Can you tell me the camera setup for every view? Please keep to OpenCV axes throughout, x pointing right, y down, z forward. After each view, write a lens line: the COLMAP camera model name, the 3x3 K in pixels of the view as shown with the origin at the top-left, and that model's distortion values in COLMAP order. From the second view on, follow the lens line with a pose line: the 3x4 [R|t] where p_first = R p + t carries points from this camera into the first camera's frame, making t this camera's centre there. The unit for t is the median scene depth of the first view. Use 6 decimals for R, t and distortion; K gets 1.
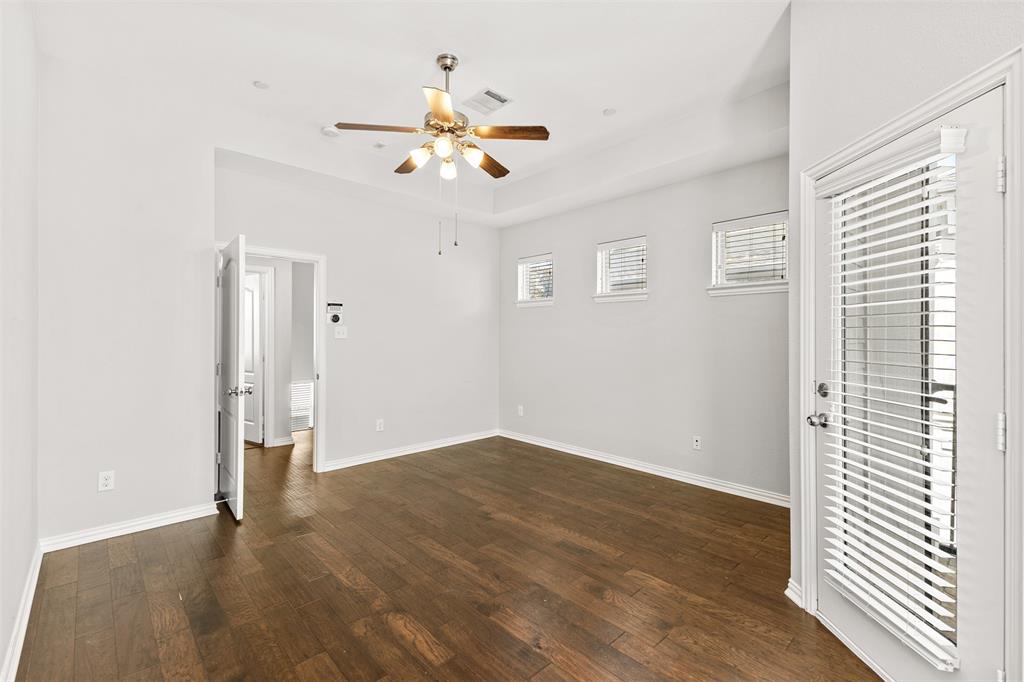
lens RADIAL K [[437.2, 0, 510.6], [0, 437.2, 337.7], [0, 0, 1]] dist [-0.000025, -0.000024]
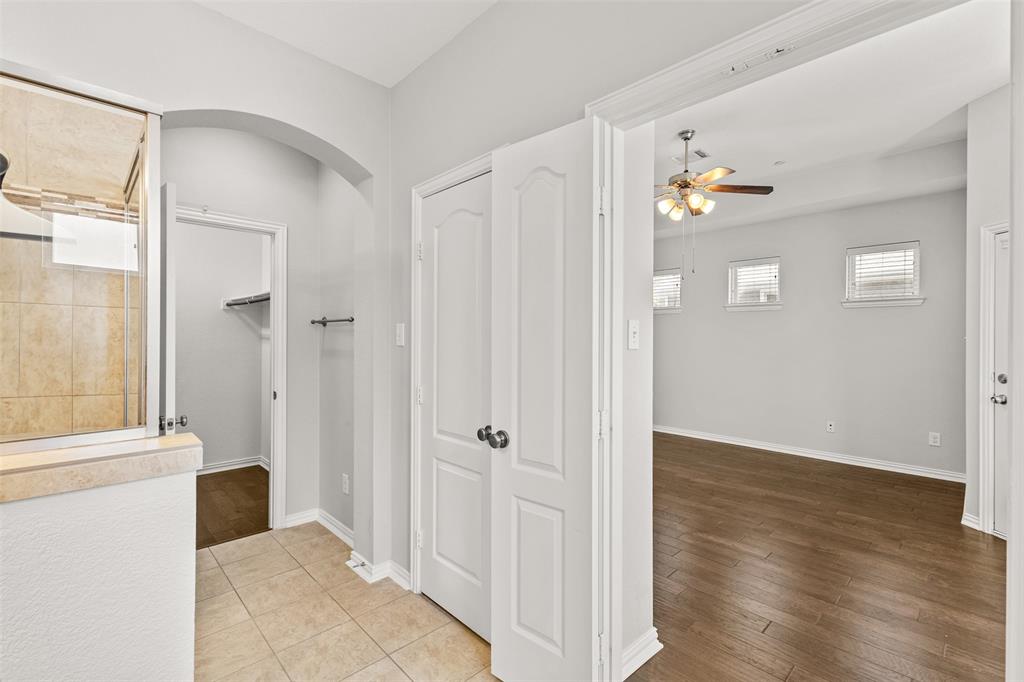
lens RADIAL K [[441.0, 0, 512.0], [0, 441.0, 341.0], [0, 0, 1]] dist [0.000703, -0.000145]
pose [[0.999999, 0.001543, -0.000124, -0.691000], [-0.001542, 0.999988, 0.004660, -0.007801], [0.000132, -0.004659, 0.999989, -0.352962]]
